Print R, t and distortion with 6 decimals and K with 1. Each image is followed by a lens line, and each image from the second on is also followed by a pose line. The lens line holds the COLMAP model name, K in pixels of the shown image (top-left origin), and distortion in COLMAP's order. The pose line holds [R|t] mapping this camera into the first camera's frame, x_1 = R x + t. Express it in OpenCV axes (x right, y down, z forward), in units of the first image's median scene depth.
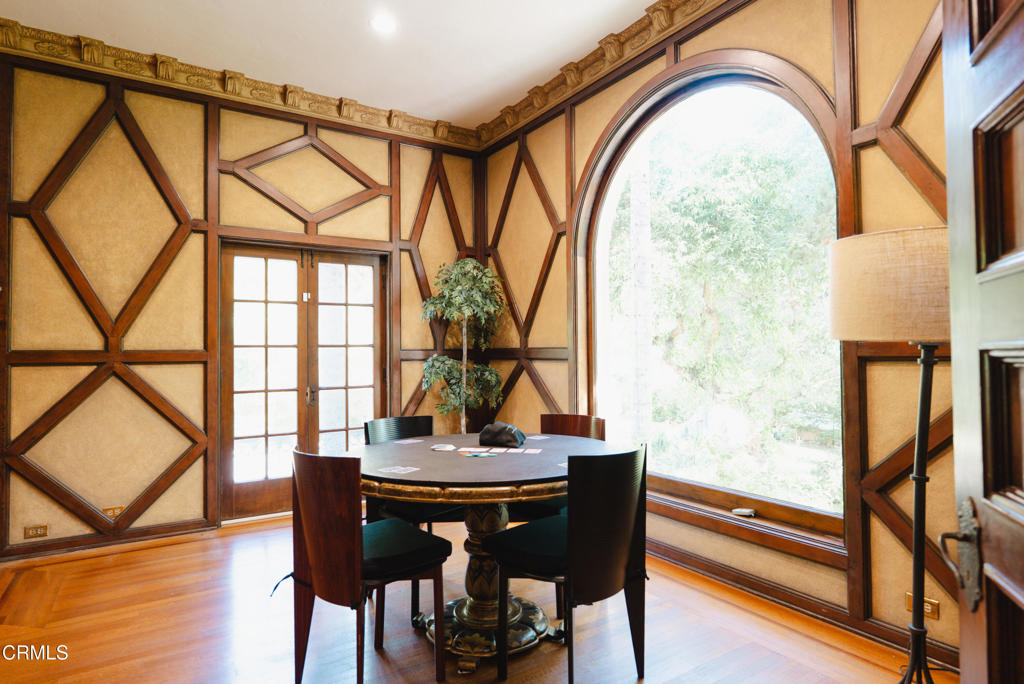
lens RADIAL K [[585.3, 0, 511.8], [0, 585.3, 344.0], [0, 0, 1]] dist [0.018346, 0.000448]
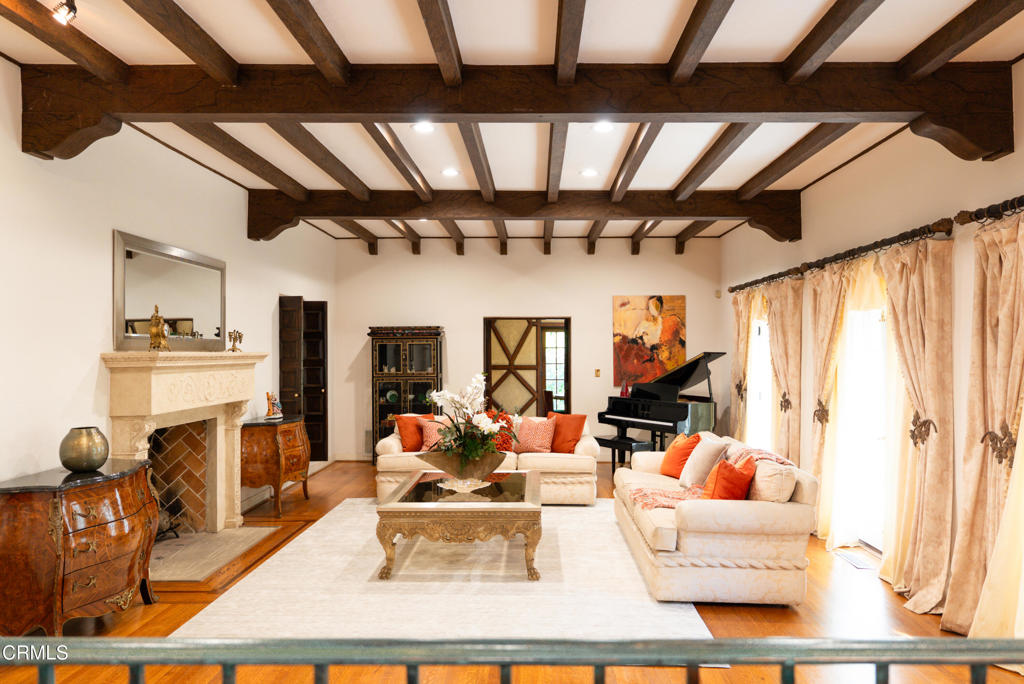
lens RADIAL K [[745.7, 0, 512.0], [0, 745.7, 351.5], [0, 0, 1]] dist [-0.003315, -0.002929]
pose [[0.827005, 0.006500, -0.562157, 1.524014], [0.000641, 0.999922, 0.012504, -0.107604], [0.562194, -0.010701, 0.826936, -2.231046]]
